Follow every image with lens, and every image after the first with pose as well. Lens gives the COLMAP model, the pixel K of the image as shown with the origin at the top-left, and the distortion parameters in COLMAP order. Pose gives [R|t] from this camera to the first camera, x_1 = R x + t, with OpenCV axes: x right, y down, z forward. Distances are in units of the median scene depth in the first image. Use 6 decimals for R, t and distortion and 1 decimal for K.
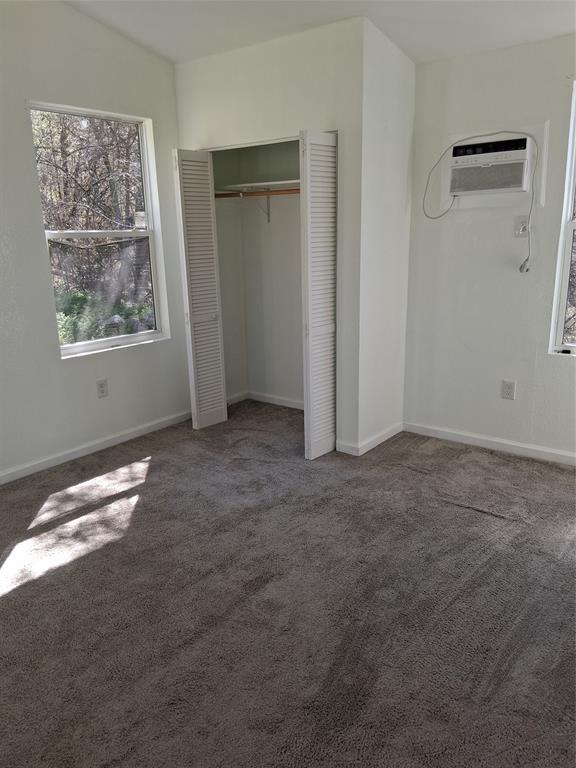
lens RADIAL K [[579.0, 0, 288.2], [0, 579.0, 384.8], [0, 0, 1]] dist [0.002738, -0.027744]
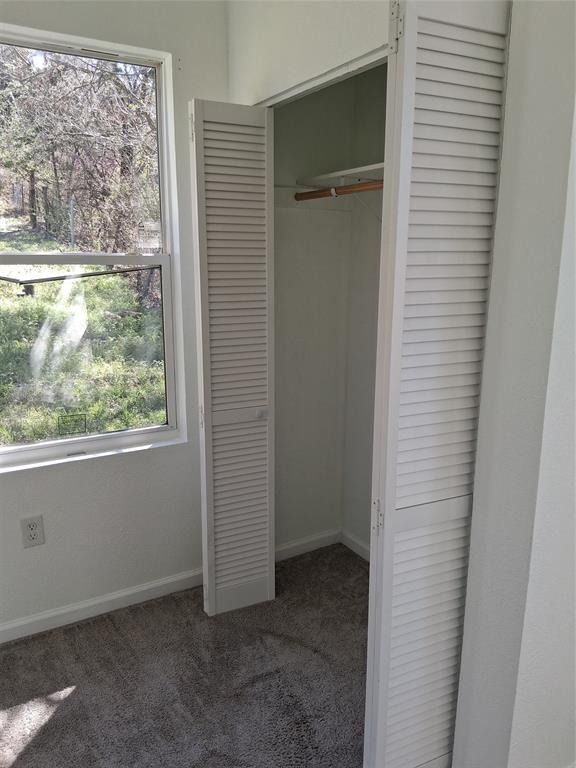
lens RADIAL K [[579.0, 0, 287.1], [0, 579.0, 381.8], [0, 0, 1]] dist [0.002738, -0.027744]
pose [[0.931976, 0.094717, -0.349928, 0.086921], [-0.111819, 0.993307, -0.028947, -0.143889], [0.344844, 0.066106, 0.936329, 0.535150]]
